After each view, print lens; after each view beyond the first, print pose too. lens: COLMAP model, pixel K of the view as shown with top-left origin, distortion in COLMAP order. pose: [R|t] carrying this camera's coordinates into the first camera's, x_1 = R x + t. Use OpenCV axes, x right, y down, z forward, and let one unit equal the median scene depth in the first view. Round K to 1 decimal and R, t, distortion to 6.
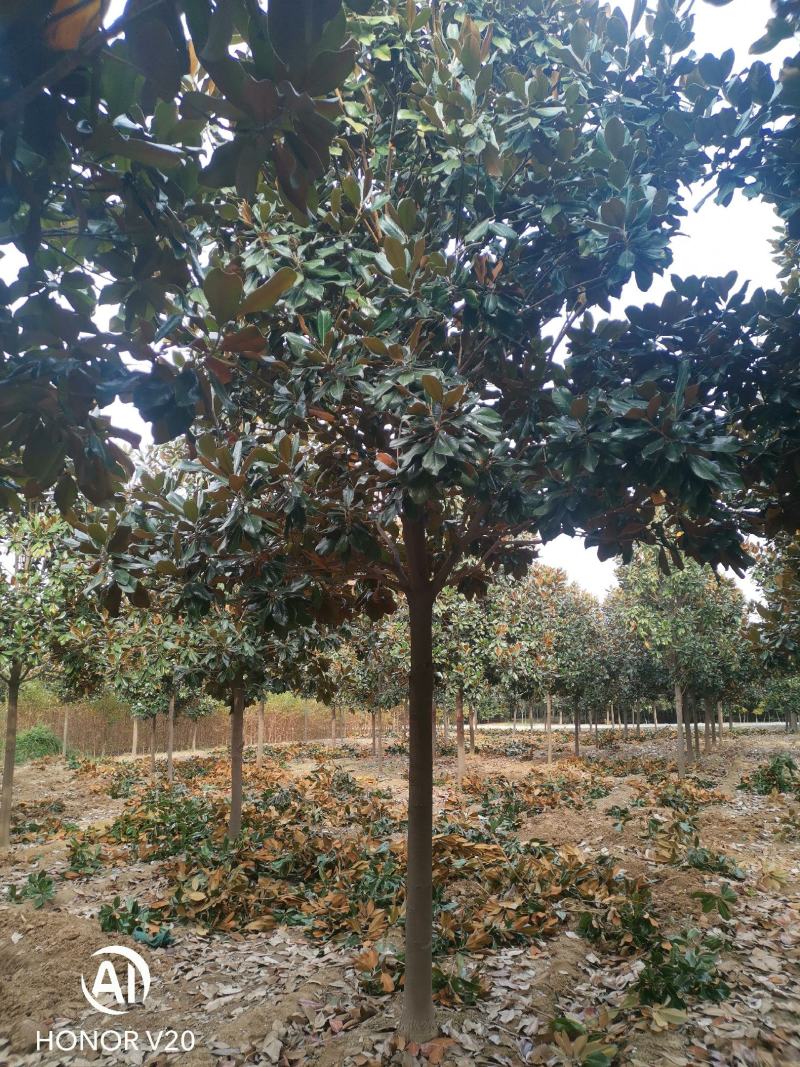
lens RADIAL K [[826.8, 0, 402.4], [0, 826.8, 533.4], [0, 0, 1]] dist [0.057288, -0.000298]
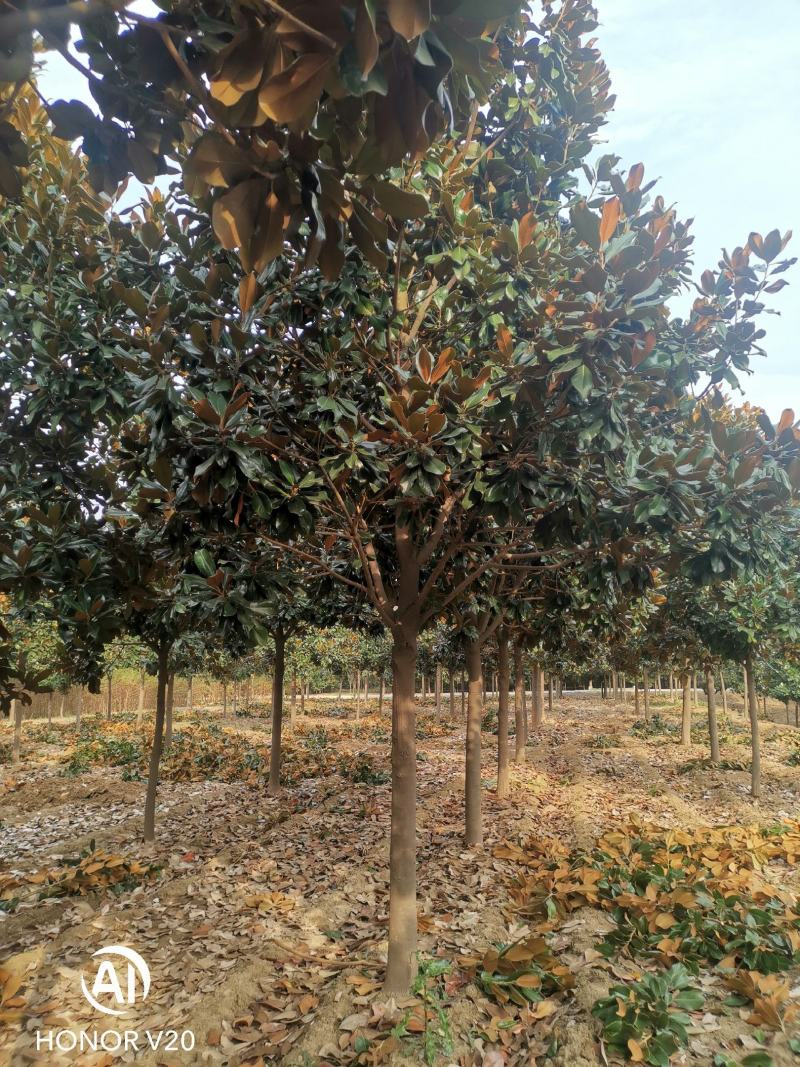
lens RADIAL K [[826.8, 0, 404.1], [0, 826.8, 531.9], [0, 0, 1]] dist [0.057288, -0.000298]
pose [[0.980737, 0.034088, 0.192336, -0.034622], [-0.039997, 0.998837, 0.026922, -0.111556], [-0.191195, -0.034096, 0.980960, -0.525446]]
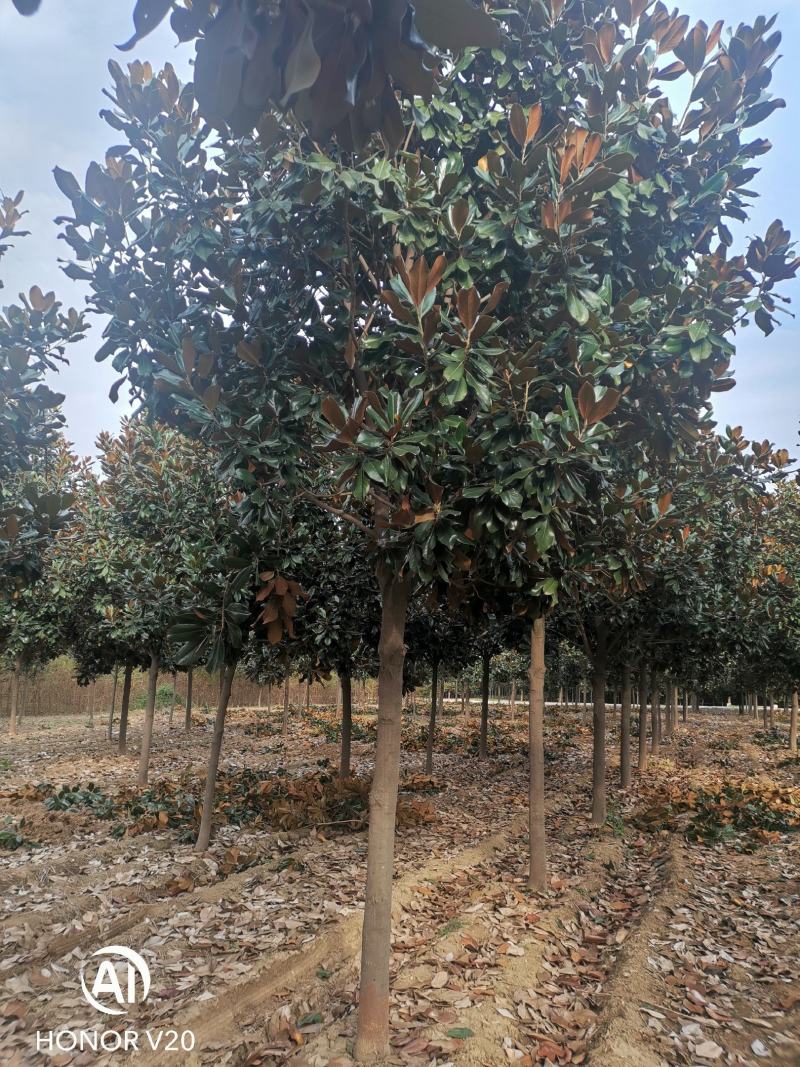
lens RADIAL K [[826.8, 0, 400.5], [0, 826.8, 533.5], [0, 0, 1]] dist [0.057288, -0.000298]
pose [[0.998467, 0.044960, 0.032285, -0.167730], [-0.045887, 0.998538, 0.028585, -0.189370], [-0.030953, -0.030023, 0.999070, -0.909296]]
